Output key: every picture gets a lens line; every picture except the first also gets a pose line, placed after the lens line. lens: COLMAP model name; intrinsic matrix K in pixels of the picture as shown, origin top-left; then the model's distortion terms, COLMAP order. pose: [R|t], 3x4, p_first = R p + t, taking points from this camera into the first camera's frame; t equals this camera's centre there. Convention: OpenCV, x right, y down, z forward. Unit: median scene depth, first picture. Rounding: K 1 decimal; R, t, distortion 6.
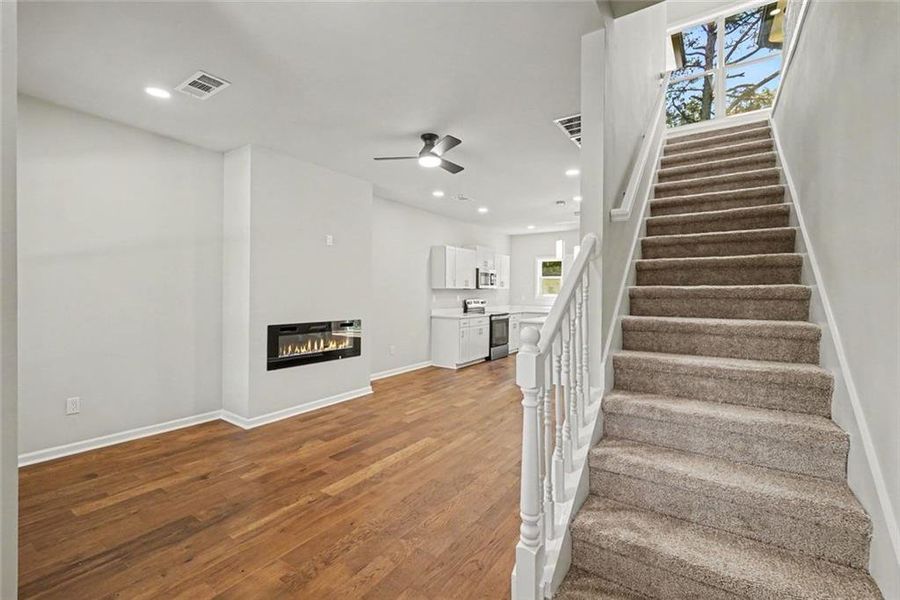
lens RADIAL K [[408.7, 0, 443.9], [0, 408.7, 296.1], [0, 0, 1]] dist [-0.014910, -0.002868]
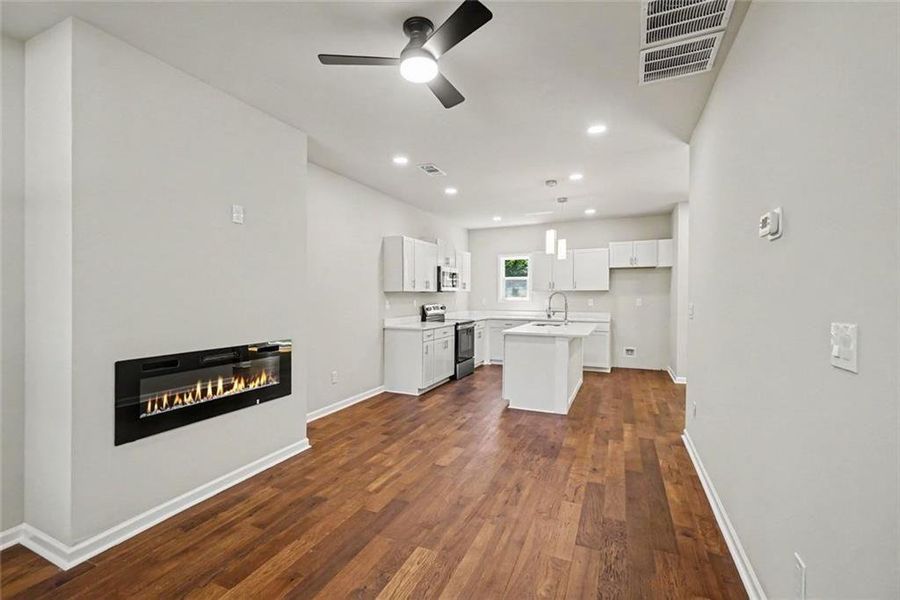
lens RADIAL K [[408.7, 0, 444.2], [0, 408.7, 295.6], [0, 0, 1]] dist [-0.014910, -0.002868]
pose [[0.984953, -0.011519, 0.172441, -0.062946], [0.013154, 0.999879, -0.008342, -0.004137], [-0.172324, 0.010485, 0.984985, 0.268587]]
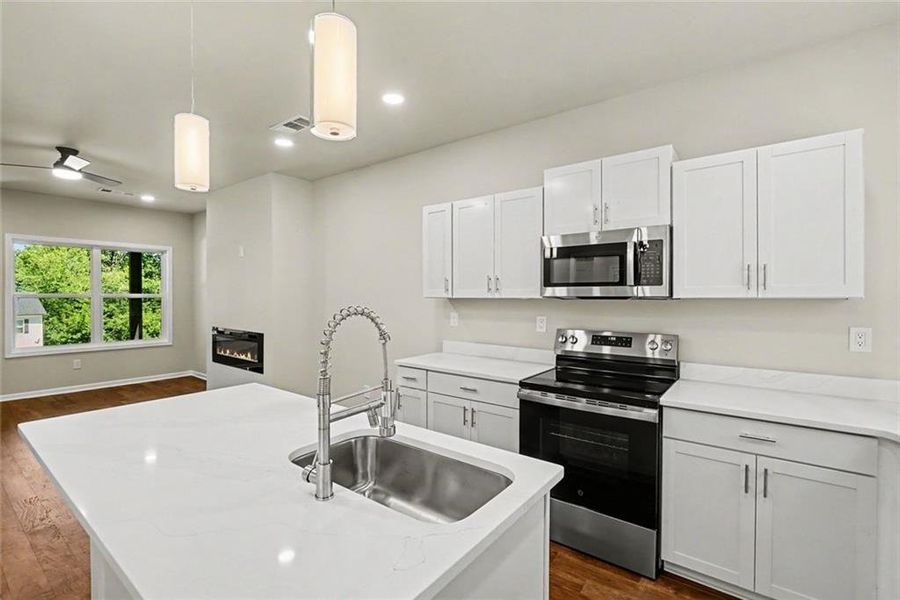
lens RADIAL K [[408.7, 0, 450.4], [0, 408.7, 301.7], [0, 0, 1]] dist [-0.014910, -0.002868]
pose [[-0.064699, 0.004014, -0.997897, 0.563097], [-0.020017, 0.999785, 0.005319, -0.020992], [0.997704, 0.020319, -0.064605, 1.265255]]
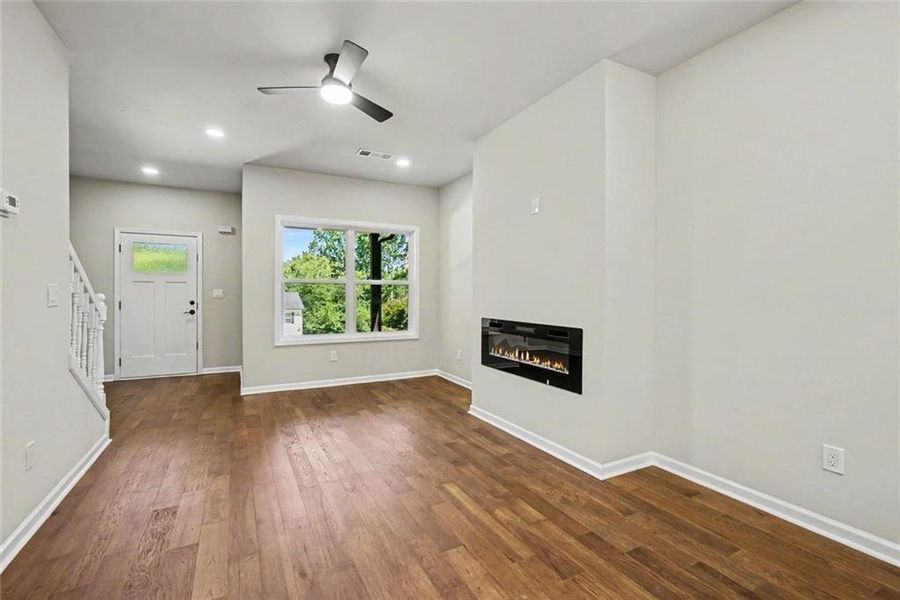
lens RADIAL K [[408.7, 0, 449.8], [0, 408.7, 296.9], [0, 0, 1]] dist [-0.014910, -0.002868]
pose [[-0.488825, -0.004520, -0.872370, 0.311007], [-0.018535, 0.999815, 0.005205, 0.012967], [0.872185, 0.018714, -0.488818, 0.963468]]
